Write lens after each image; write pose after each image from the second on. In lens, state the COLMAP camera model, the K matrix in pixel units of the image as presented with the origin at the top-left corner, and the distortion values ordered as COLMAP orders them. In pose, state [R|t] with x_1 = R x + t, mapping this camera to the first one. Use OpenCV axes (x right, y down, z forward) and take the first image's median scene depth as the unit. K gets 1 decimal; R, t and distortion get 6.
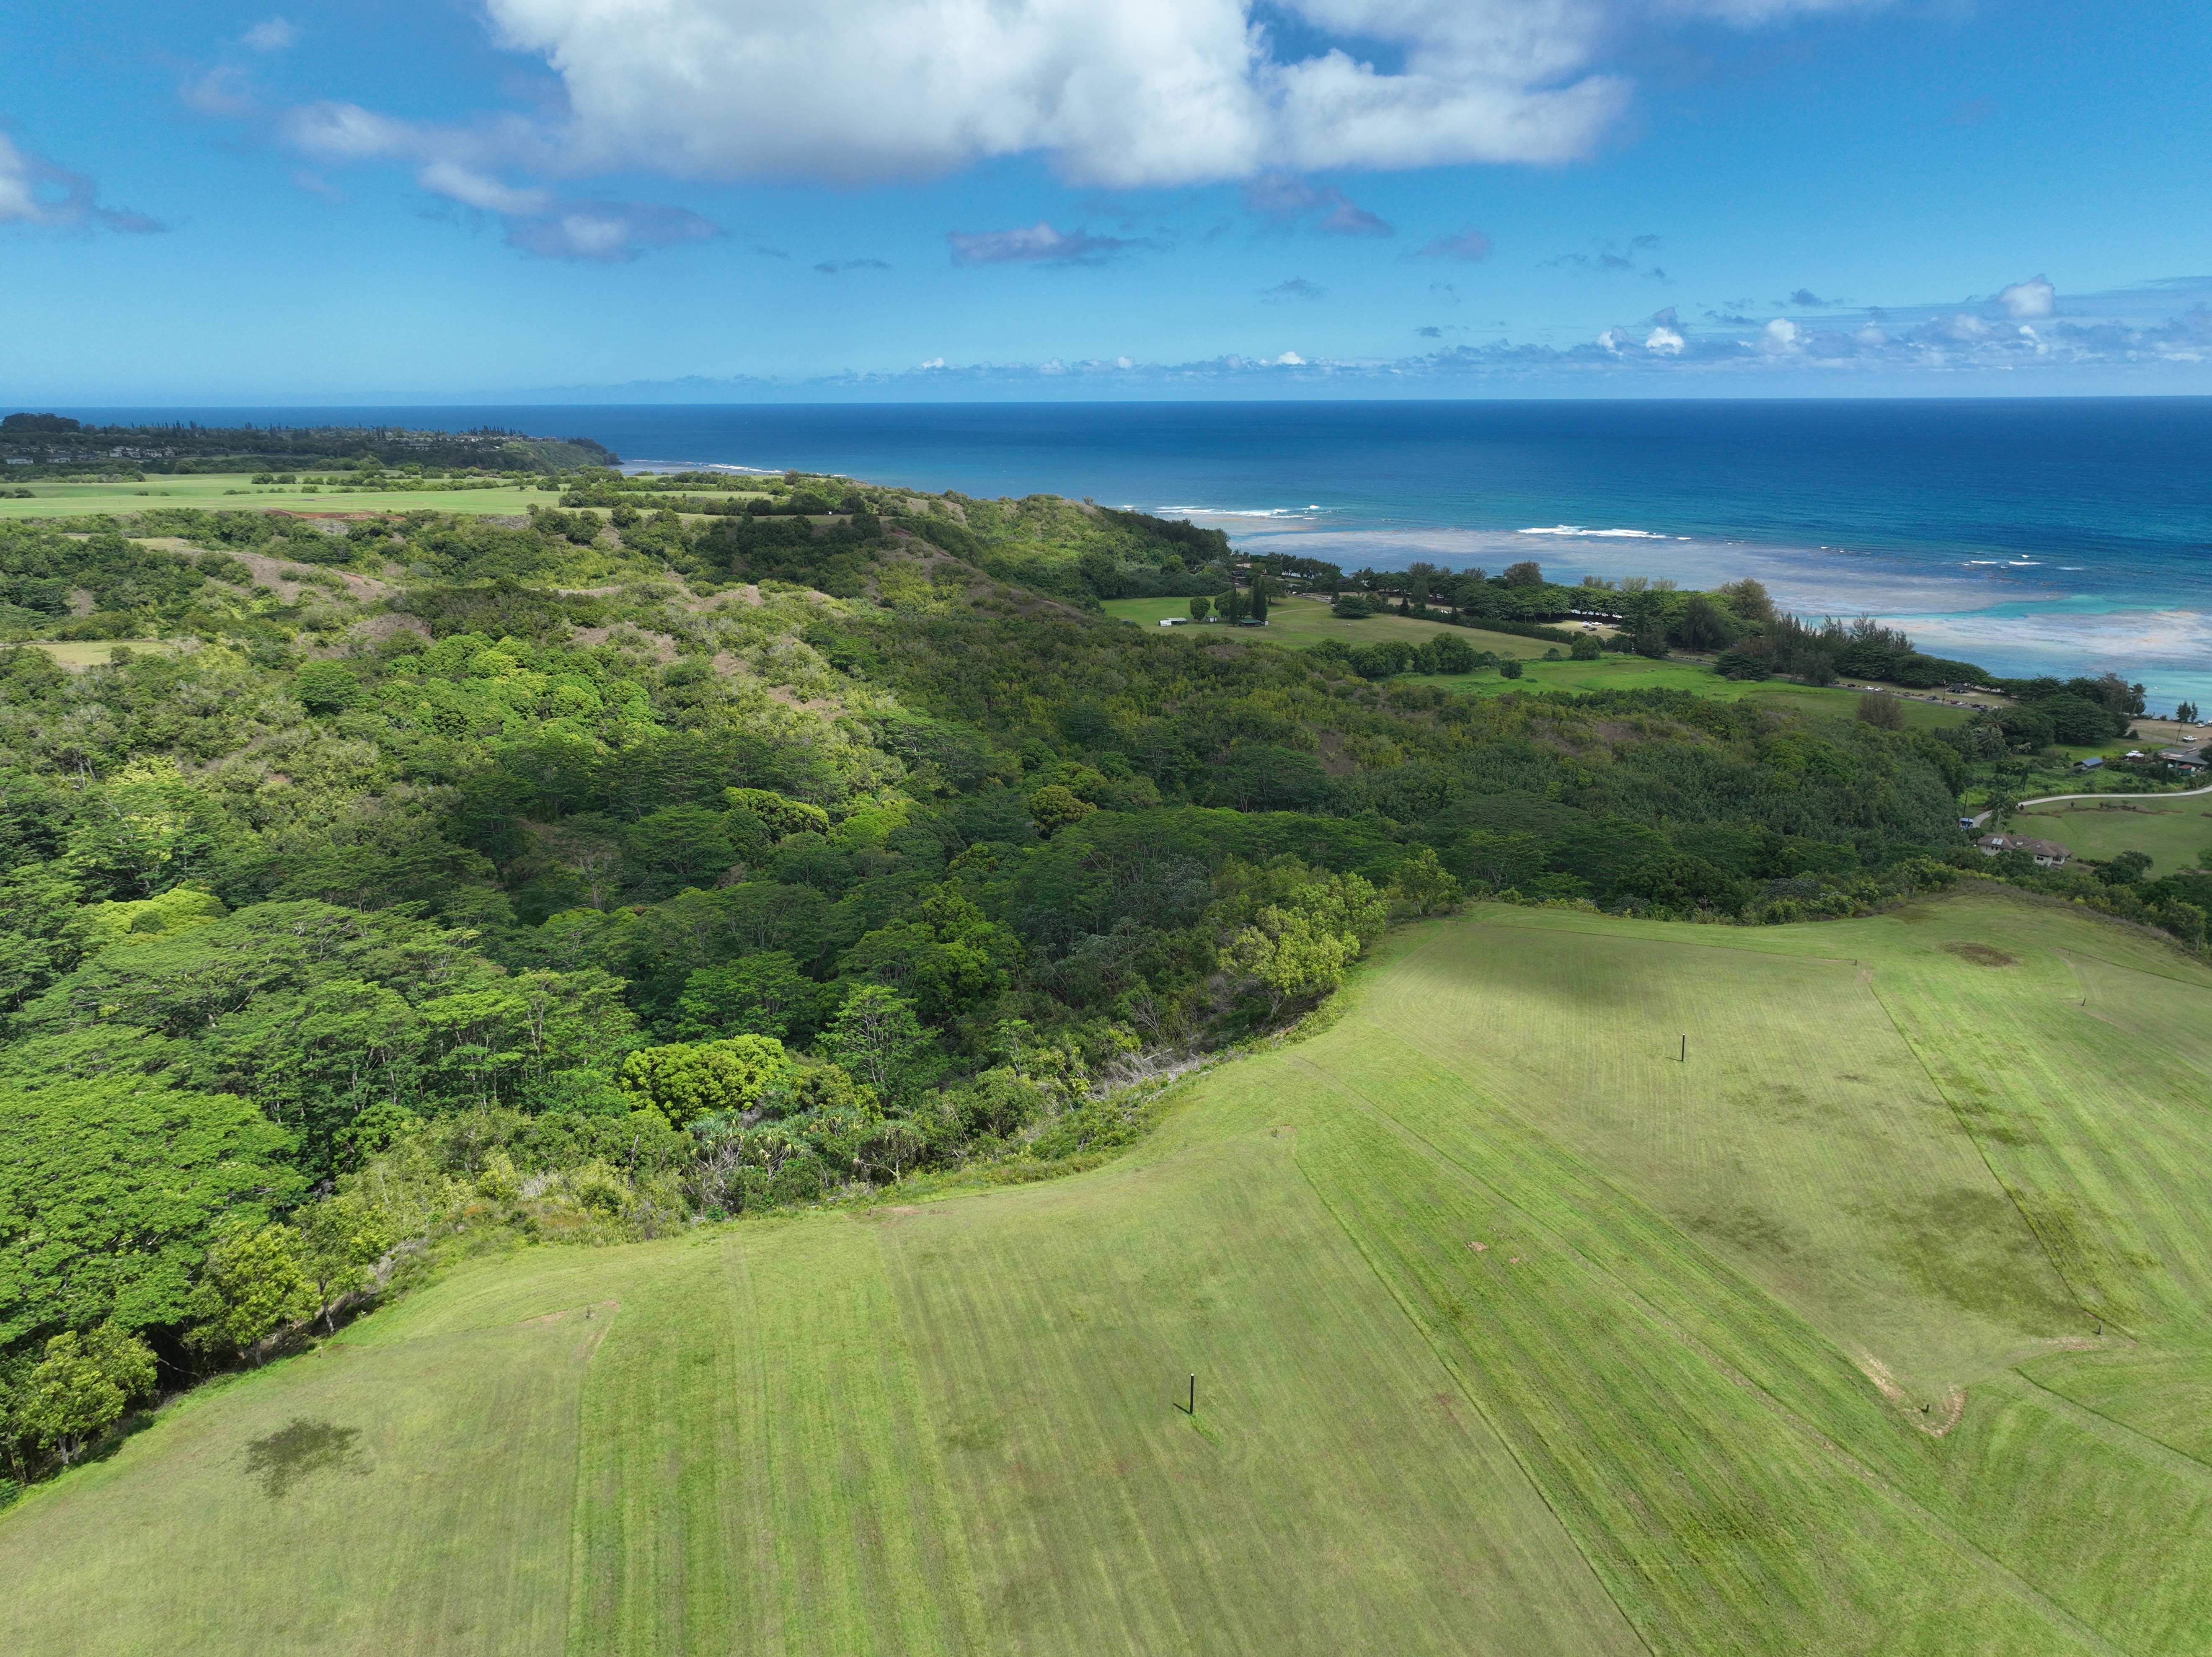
lens RADIAL K [[1555.4, 0, 1106.0], [0, 1555.4, 828.5], [0, 0, 1]] dist [-0.001814, 0.021892]
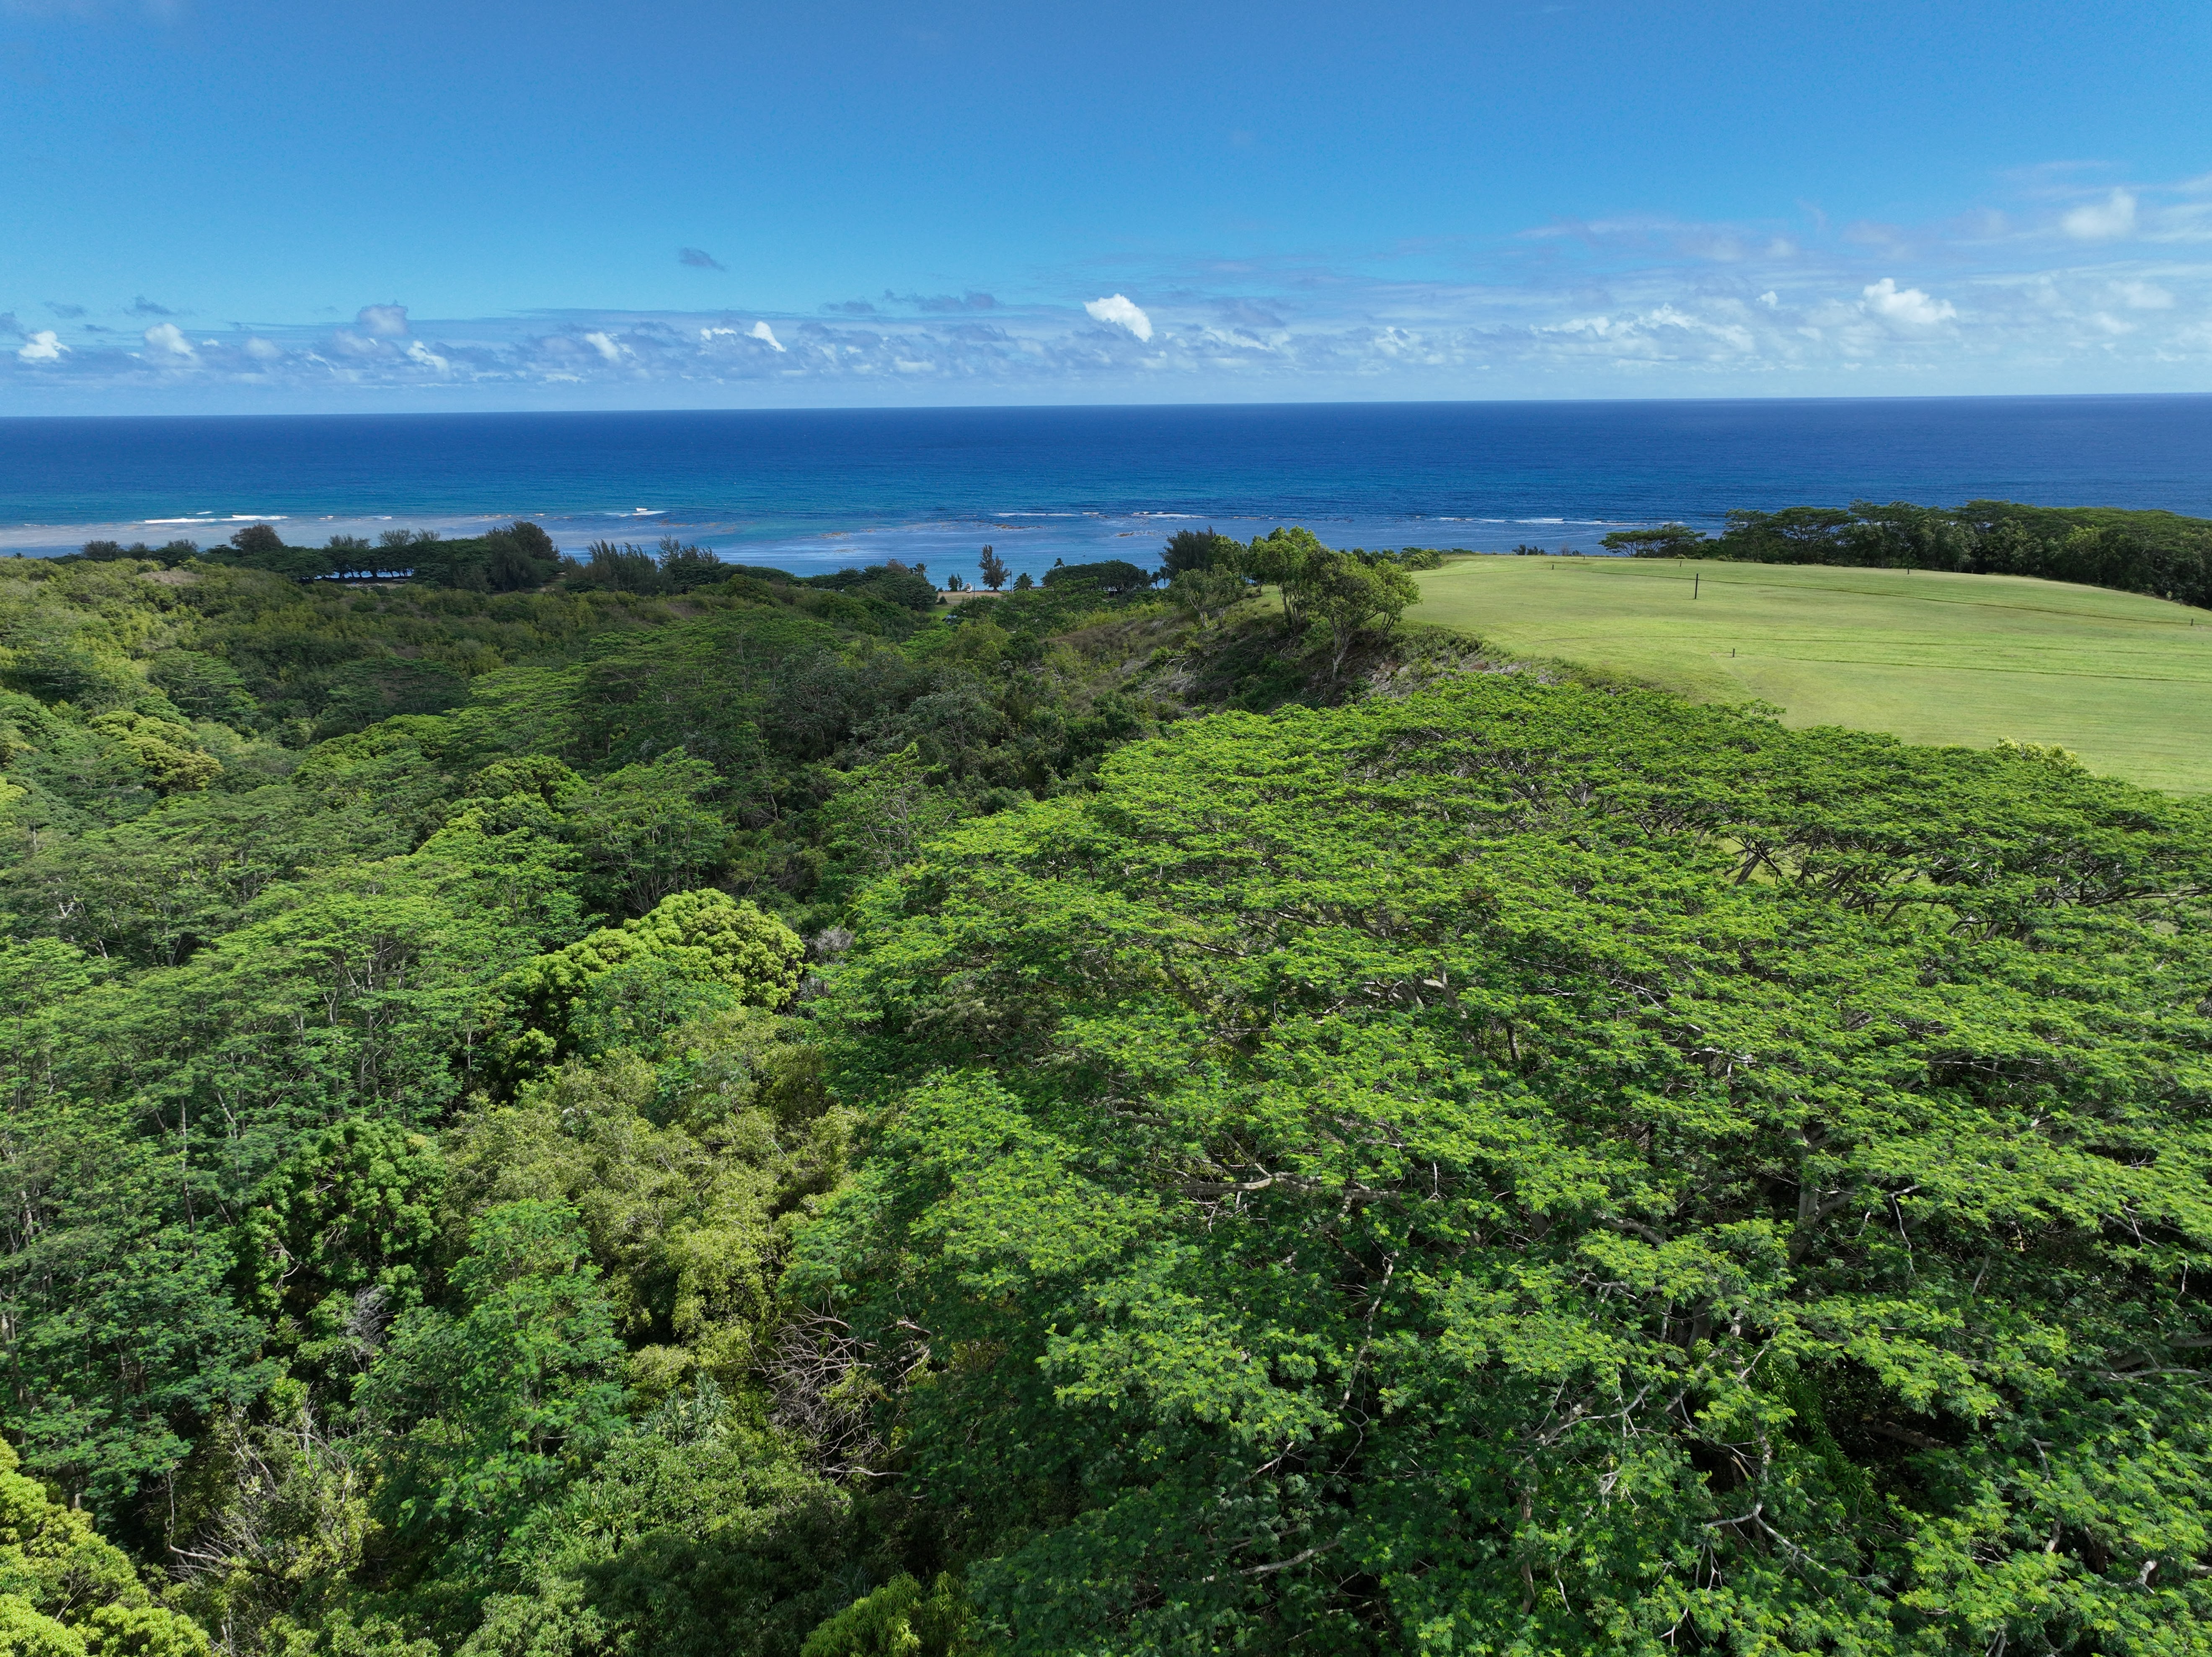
lens RADIAL K [[1555.4, 0, 1106.0], [0, 1555.4, 828.5], [0, 0, 1]] dist [-0.001814, 0.021892]
pose [[0.626925, -0.210720, 0.750041, -0.140968], [0.217970, 0.971722, 0.090809, 0.021052], [-0.747966, 0.106556, 0.655128, 0.105150]]
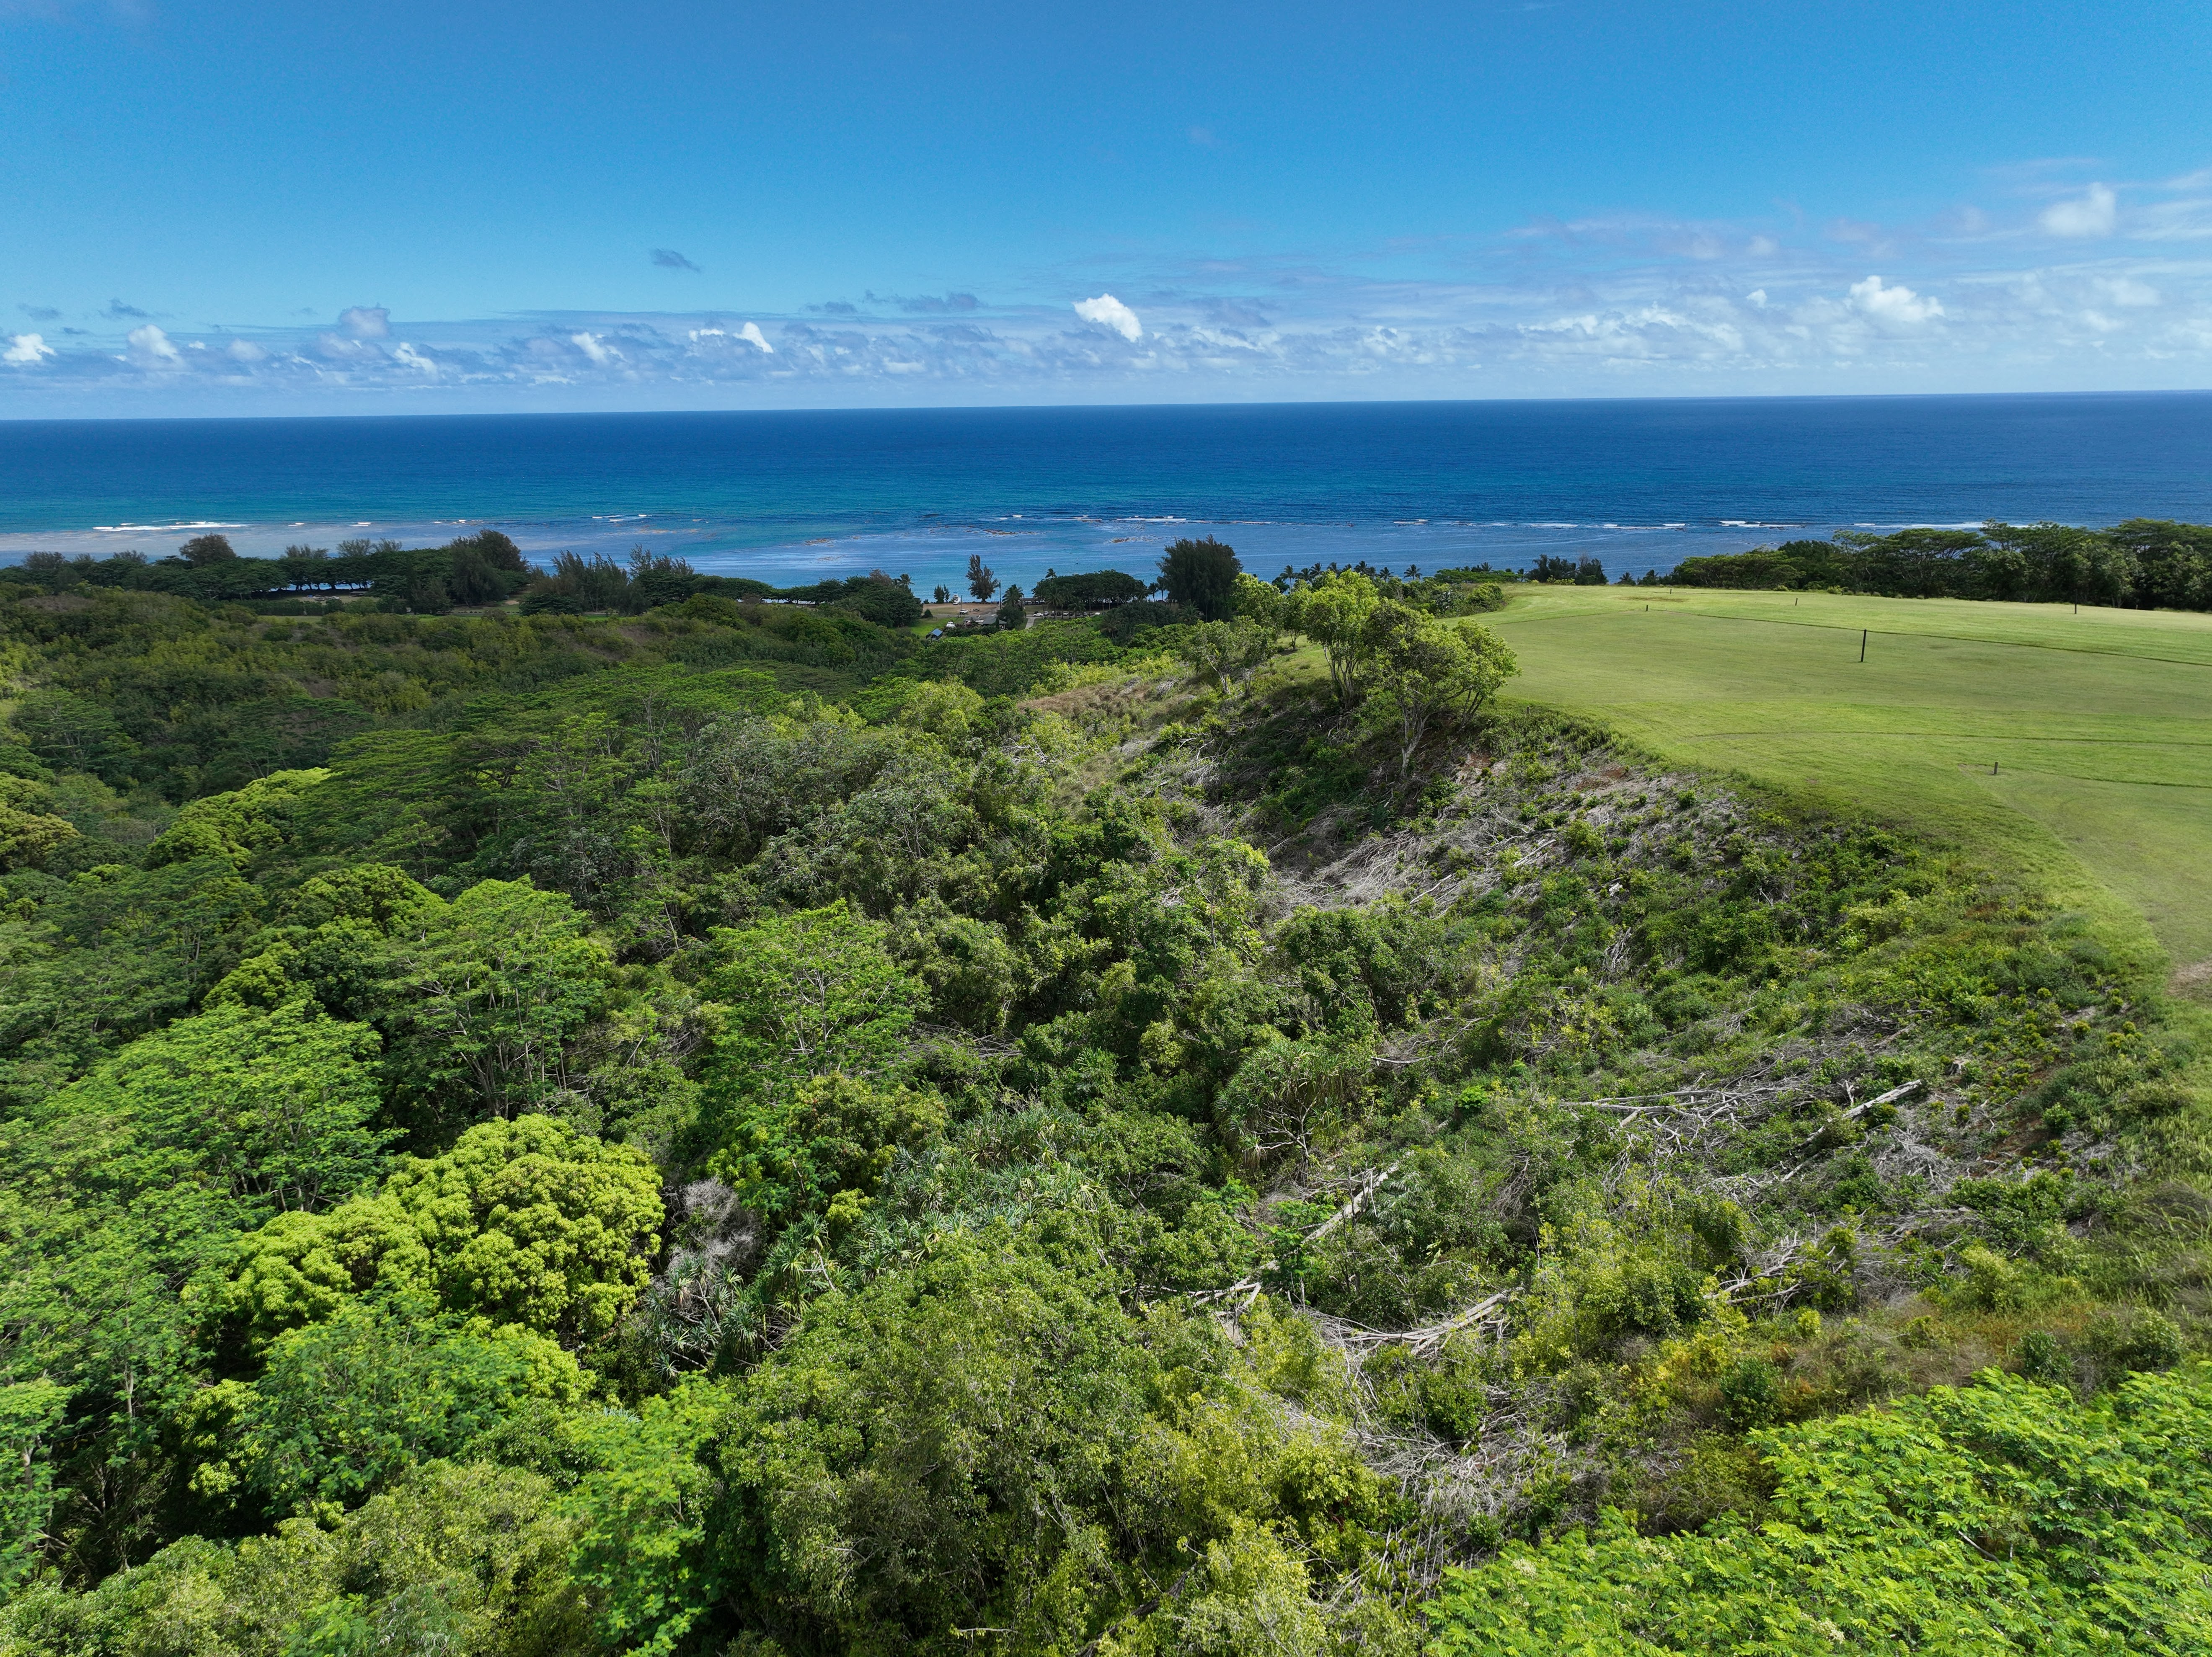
lens RADIAL K [[1555.4, 0, 1106.0], [0, 1555.4, 828.5], [0, 0, 1]] dist [-0.001814, 0.021892]
pose [[0.623592, -0.212867, 0.752211, -0.103860], [0.221275, 0.970926, 0.091322, 0.012219], [-0.749781, 0.109498, 0.652564, 0.133916]]
